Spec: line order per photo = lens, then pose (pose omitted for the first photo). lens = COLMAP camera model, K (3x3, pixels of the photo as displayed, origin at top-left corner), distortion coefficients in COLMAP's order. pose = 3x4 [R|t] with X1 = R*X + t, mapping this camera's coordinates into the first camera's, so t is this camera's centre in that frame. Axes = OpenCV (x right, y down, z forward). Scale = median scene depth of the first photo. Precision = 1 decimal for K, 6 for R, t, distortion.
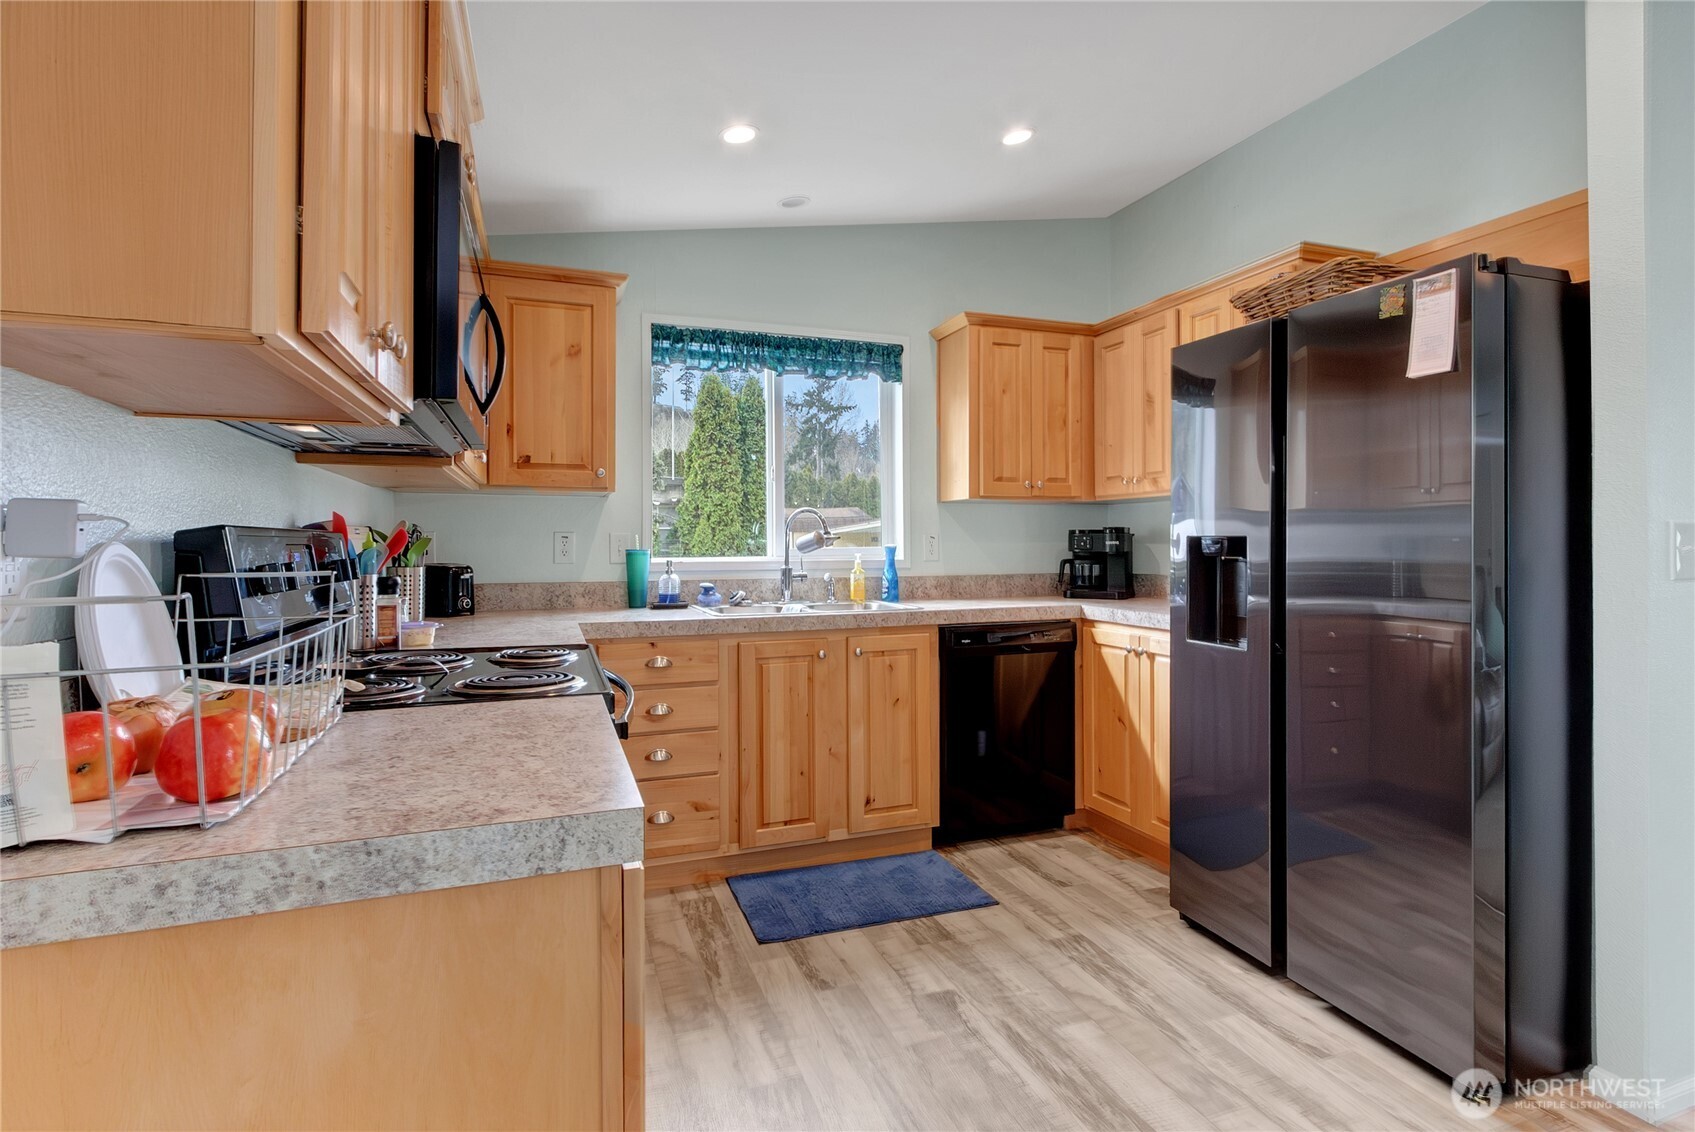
lens RADIAL K [[829.4, 0, 848.7], [0, 829.4, 539.0], [0, 0, 1]] dist [-0.001833, -0.000016]
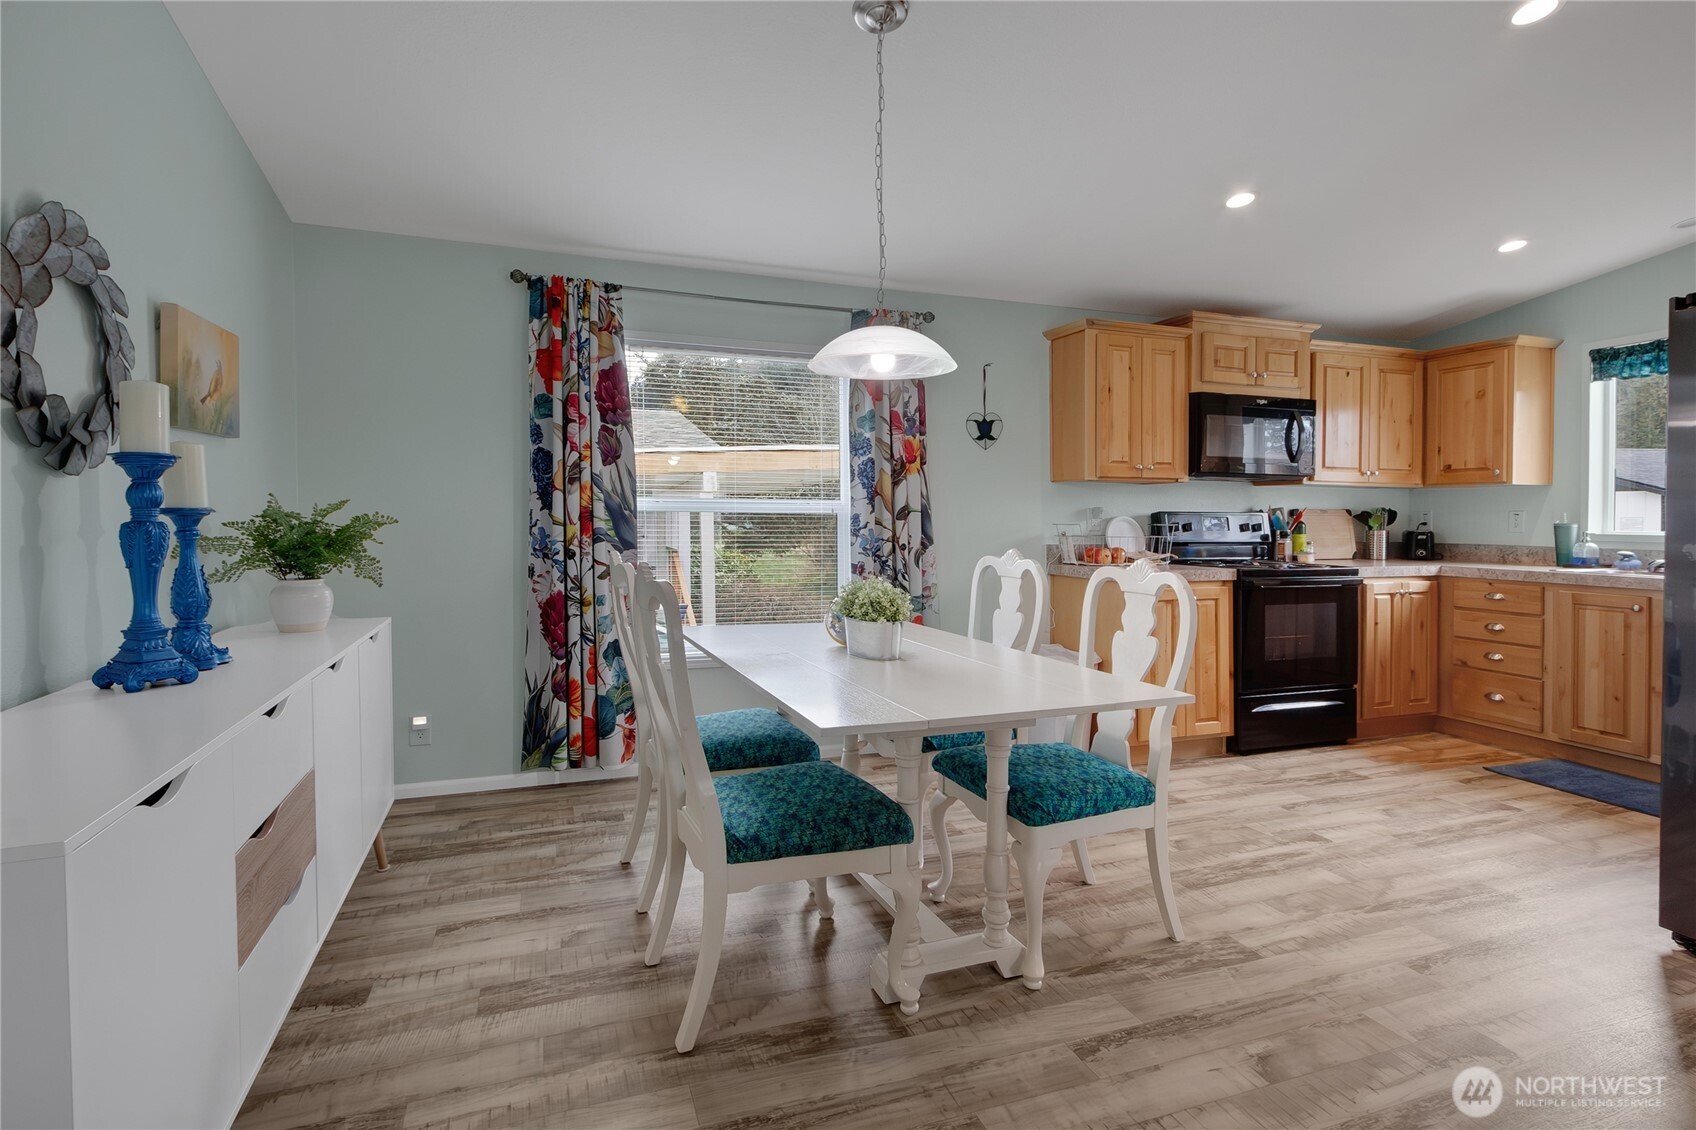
lens RADIAL K [[819.1, 0, 787.8], [0, 819.1, 520.4], [0, 0, 1]] dist [0.021505, -0.010987]
pose [[-0.070286, 0.005980, -0.997509, 1.293247], [-0.003145, 0.999976, 0.006217, 0.003373], [0.997522, 0.003574, -0.070265, -0.184163]]
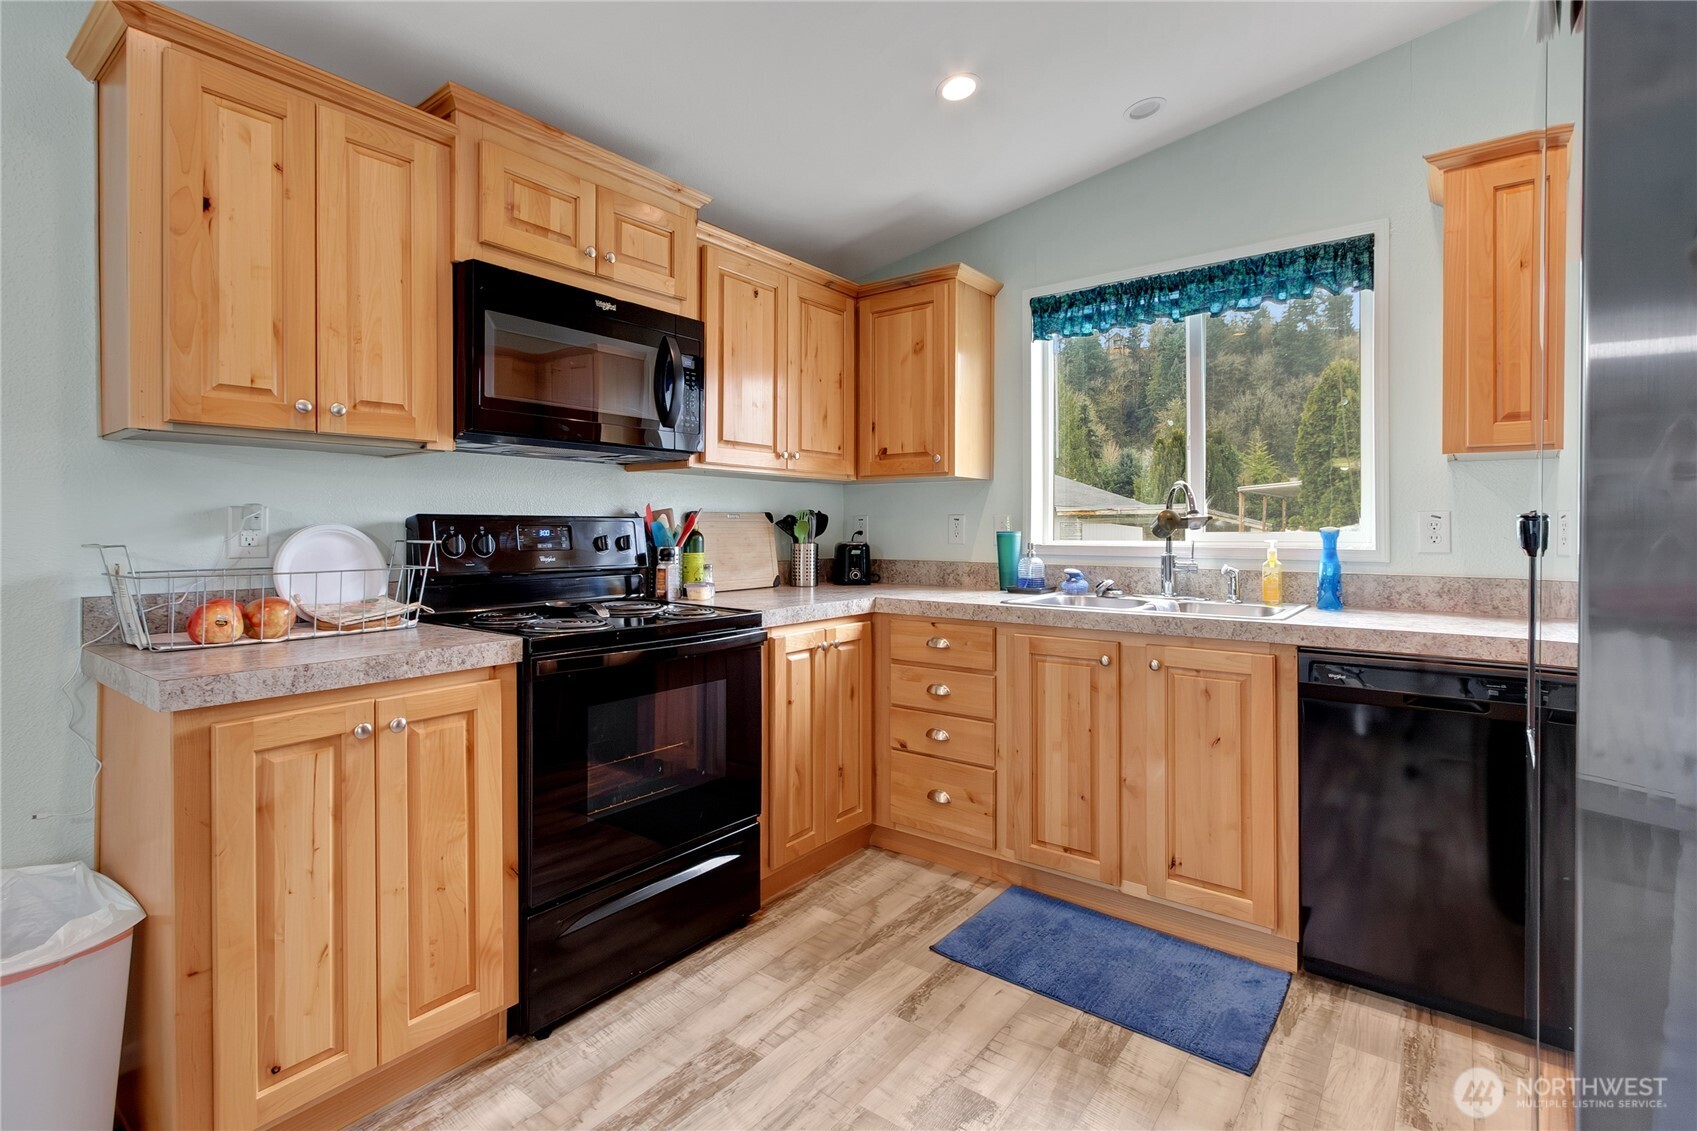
lens RADIAL K [[798.8, 0, 848.8], [0, 798.8, 530.4], [0, 0, 1]] dist [0.004159, -0.001040]
pose [[0.521799, 0.006001, -0.853047, 0.508234], [0.002023, 0.999964, 0.008272, 0.003432], [0.853066, -0.006042, 0.521768, 0.370697]]
